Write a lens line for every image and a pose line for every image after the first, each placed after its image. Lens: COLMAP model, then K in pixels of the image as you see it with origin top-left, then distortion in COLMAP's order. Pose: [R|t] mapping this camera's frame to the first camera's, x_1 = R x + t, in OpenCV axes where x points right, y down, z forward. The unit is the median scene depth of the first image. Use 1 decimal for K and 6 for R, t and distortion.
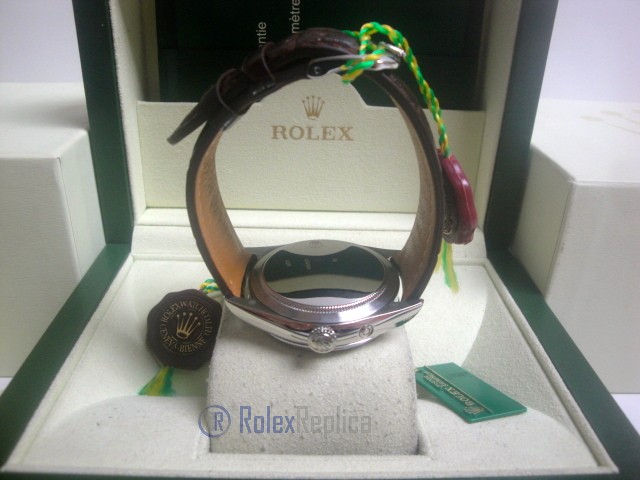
lens RADIAL K [[524.9, 0, 318.3], [0, 524.9, 236.6], [0, 0, 1]] dist [-0.164581, 0.122917]
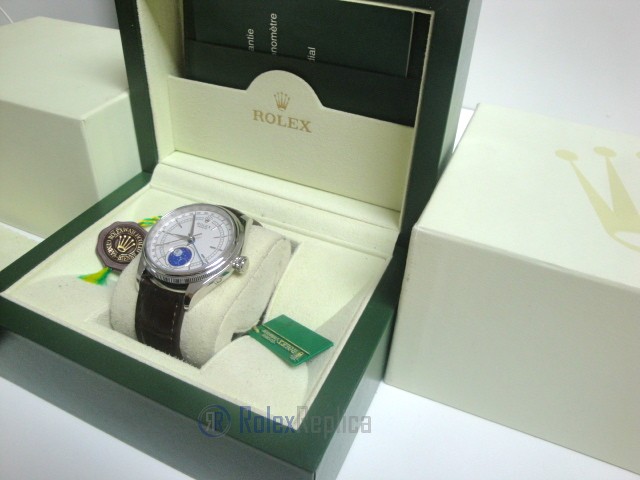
lens RADIAL K [[524.9, 0, 317.0], [0, 524.9, 234.6], [0, 0, 1]] dist [-0.164581, 0.122917]
pose [[0.900341, 0.262083, -0.347417, 0.585878], [-0.202787, 0.959011, 0.197926, -0.205790], [0.385050, -0.107749, 0.916584, -0.147260]]
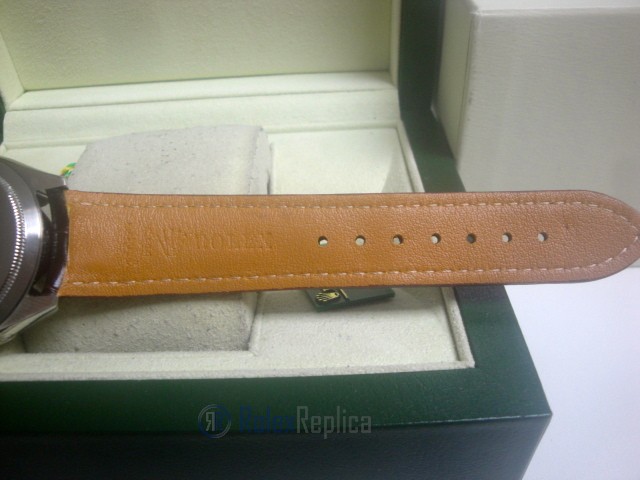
lens RADIAL K [[524.9, 0, 317.6], [0, 524.9, 234.4], [0, 0, 1]] dist [-0.164581, 0.122917]
pose [[0.997127, -0.051408, -0.055626, 0.233591], [0.062079, 0.975441, 0.211333, 0.038938], [0.043396, -0.214179, 0.975830, 0.121834]]
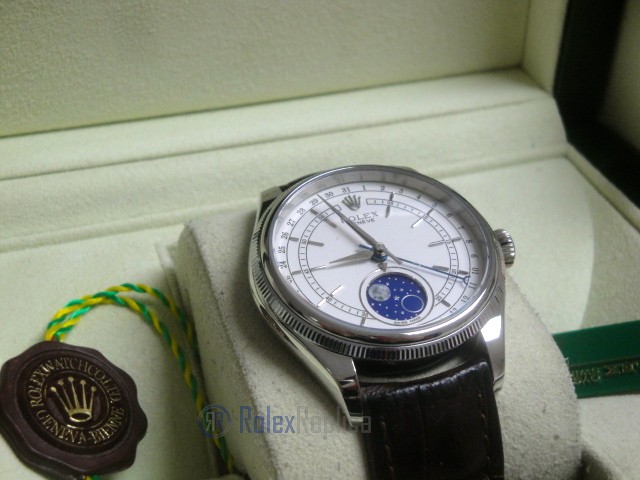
lens RADIAL K [[1150.4, 0, 314.0], [0, 1150.4, 250.6], [0, 0, 1]] dist [0.178210, 0.000000]
pose [[0.950738, -0.186086, 0.247931, -0.292603], [0.143551, 0.973149, 0.179929, -0.117285], [-0.274756, -0.135474, 0.951922, -0.174401]]
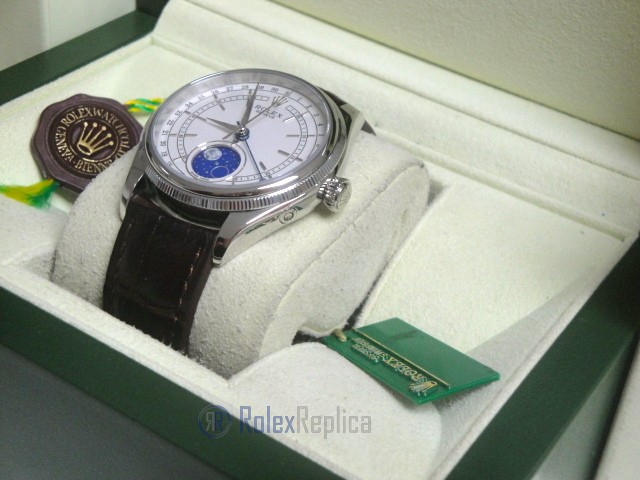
lens RADIAL K [[1150.4, 0, 326.7], [0, 1150.4, 231.0], [0, 0, 1]] dist [0.178210, 0.000000]
pose [[0.819547, 0.372057, -0.435793, 0.612583], [-0.317874, 0.927976, 0.194468, -0.099512], [0.476758, -0.020848, 0.878787, -0.273605]]
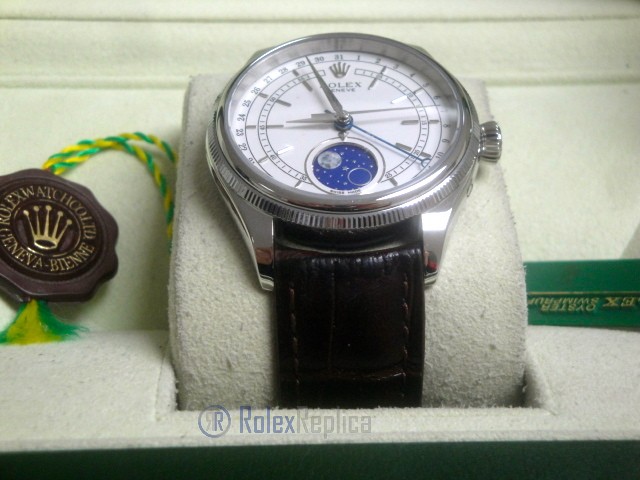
lens RADIAL K [[1150.4, 0, 321.5], [0, 1150.4, 234.9], [0, 0, 1]] dist [0.178210, 0.000000]
pose [[0.999730, -0.023190, -0.001506, -0.023166], [0.023101, 0.984672, 0.172879, -0.004631], [-0.002527, -0.172868, 0.984942, -0.179008]]
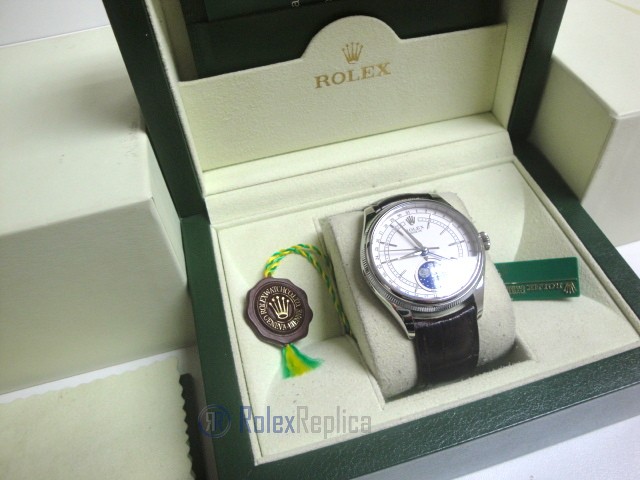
lens RADIAL K [[524.9, 0, 324.4], [0, 524.9, 232.0], [0, 0, 1]] dist [-0.164581, 0.122917]
pose [[0.966743, -0.236149, 0.098195, -0.246489], [0.180064, 0.901133, 0.394381, -0.341329], [-0.181620, -0.363584, 0.913685, -0.041924]]
